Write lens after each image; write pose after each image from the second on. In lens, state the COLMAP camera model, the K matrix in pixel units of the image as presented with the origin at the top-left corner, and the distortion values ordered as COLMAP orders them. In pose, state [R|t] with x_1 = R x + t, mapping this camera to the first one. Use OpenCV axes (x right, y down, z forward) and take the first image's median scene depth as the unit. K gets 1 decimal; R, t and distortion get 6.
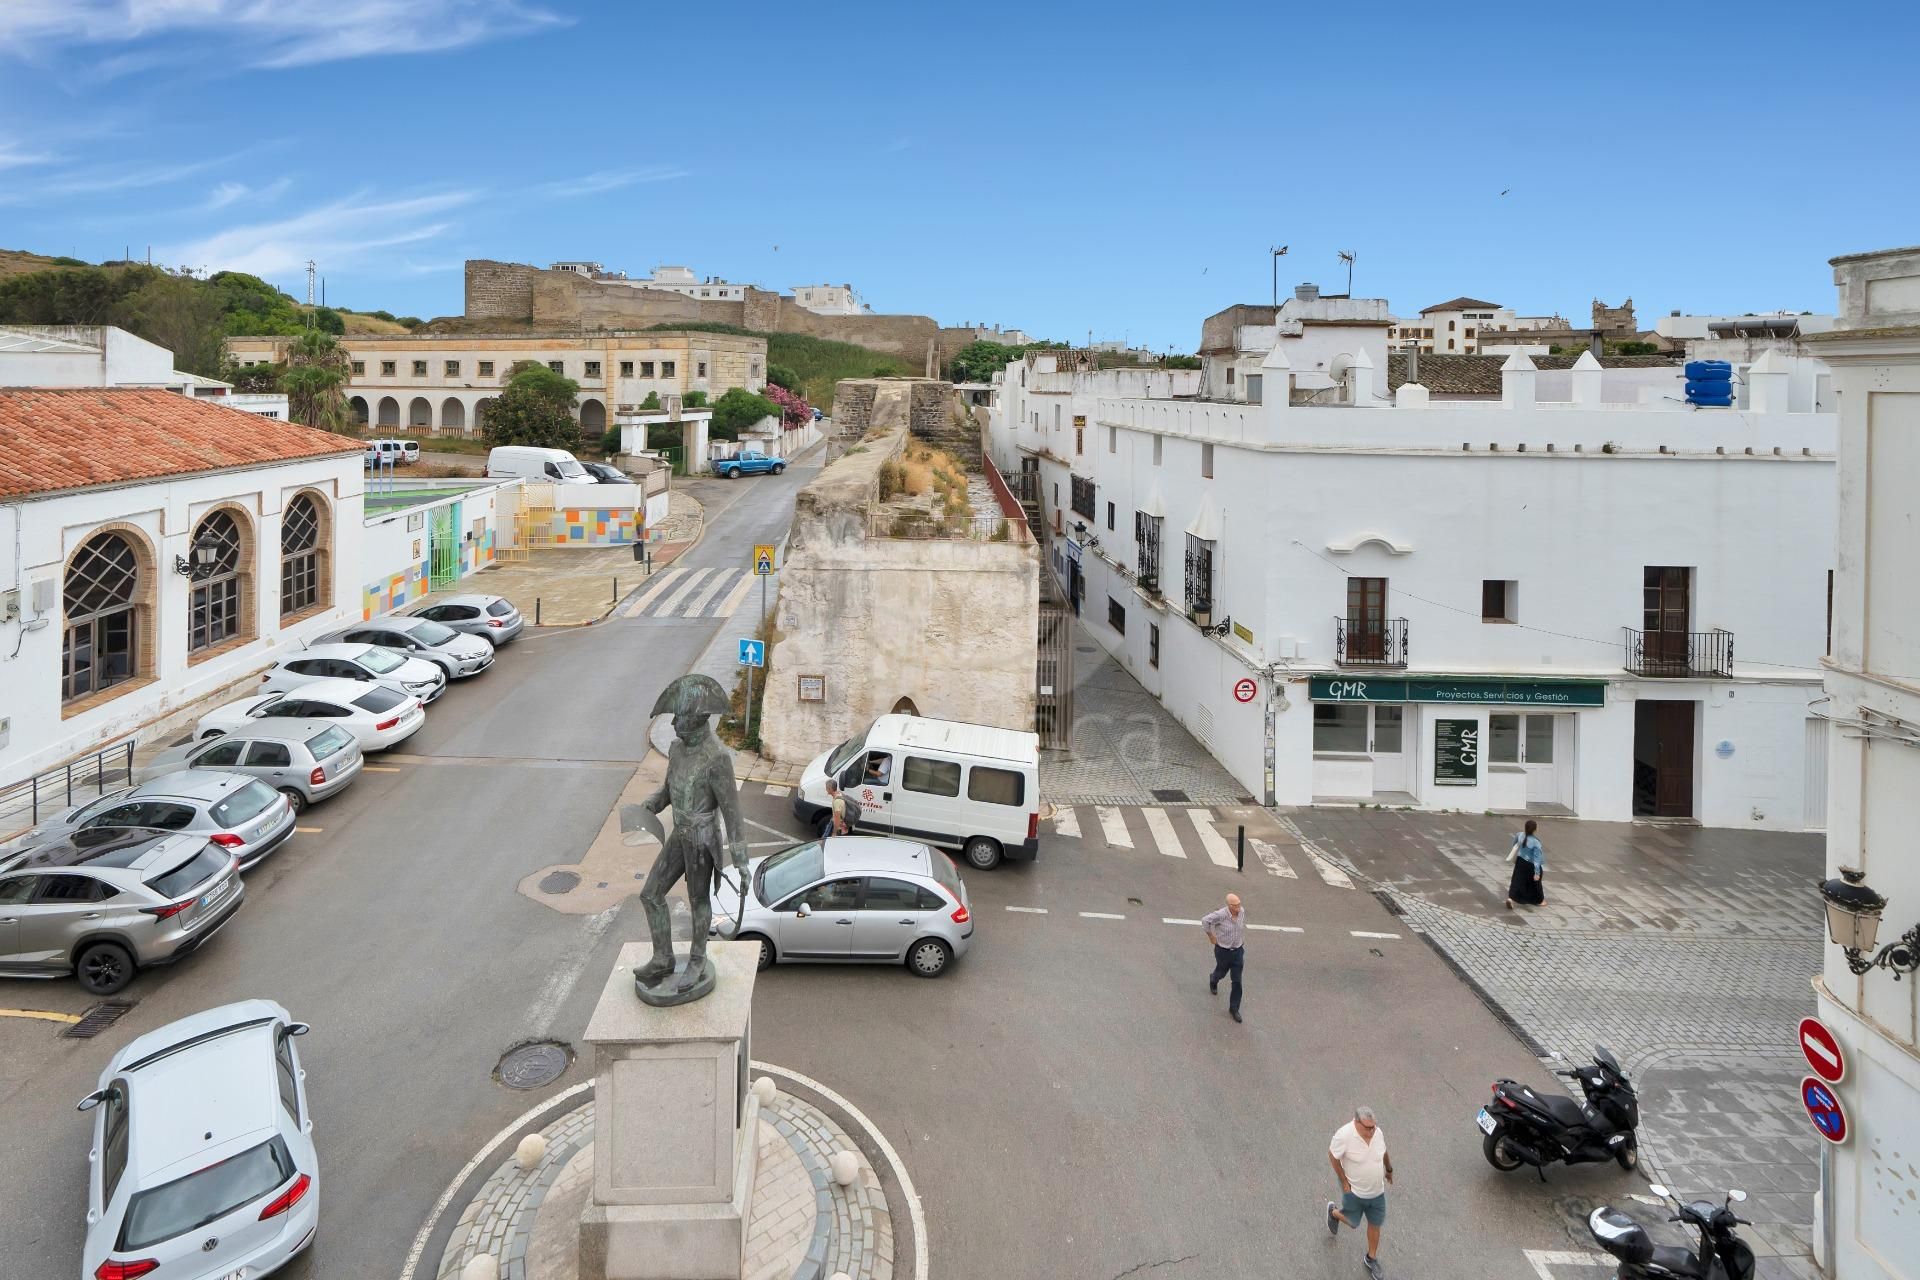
lens RADIAL K [[935.7, 0, 915.2], [0, 935.7, 378.0], [0, 0, 1]] dist [0.024102, -0.000517]
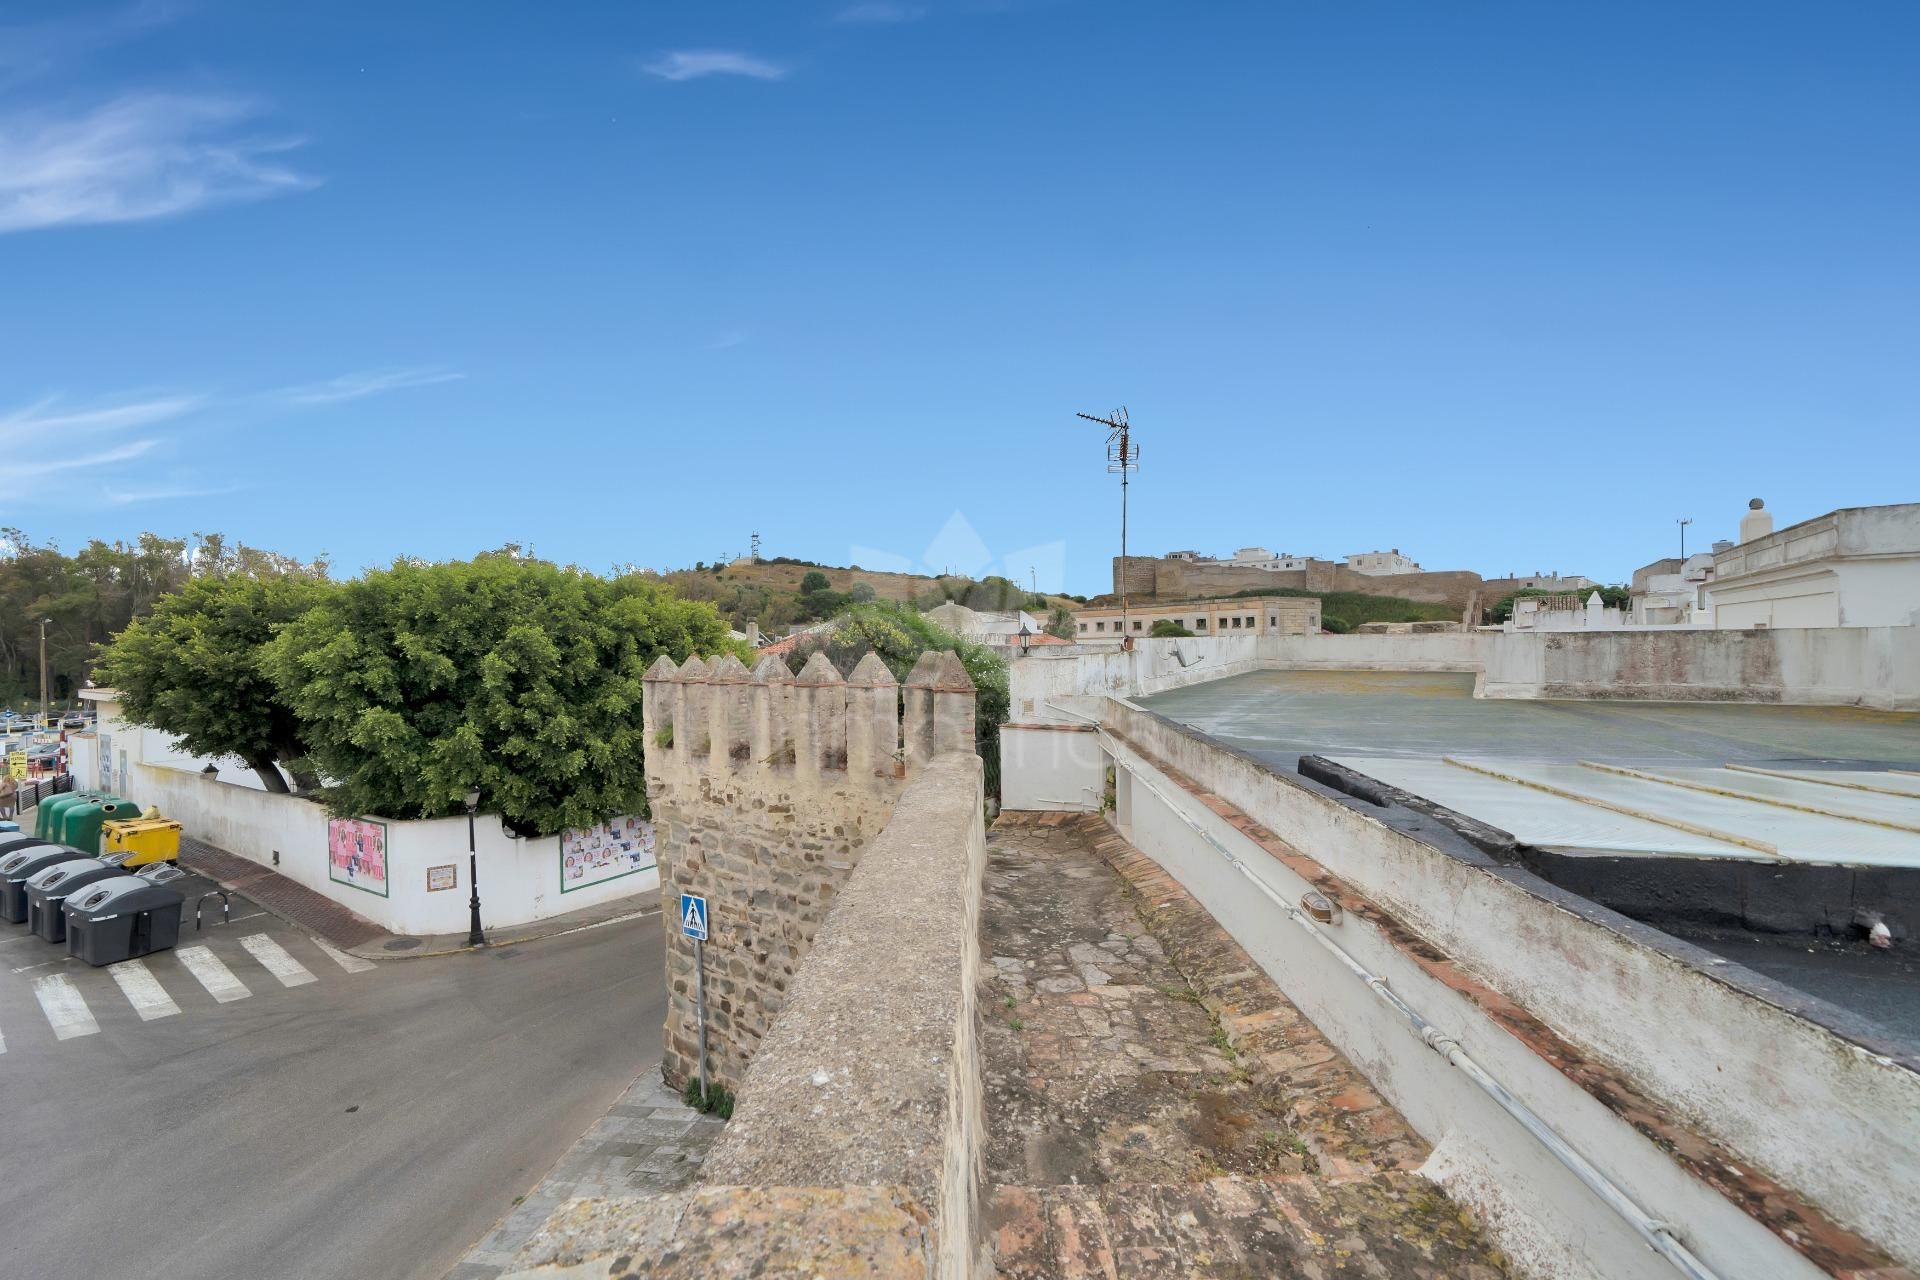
lens RADIAL K [[729.9, 0, 963.9], [0, 729.9, 636.7], [0, 0, 1]] dist [-0.003353, -0.000258]
pose [[0.809282, -0.023963, -0.586931, 0.046057], [0.027325, 0.999622, -0.003137, 0.004515], [0.586784, -0.013499, 0.809631, -0.194317]]
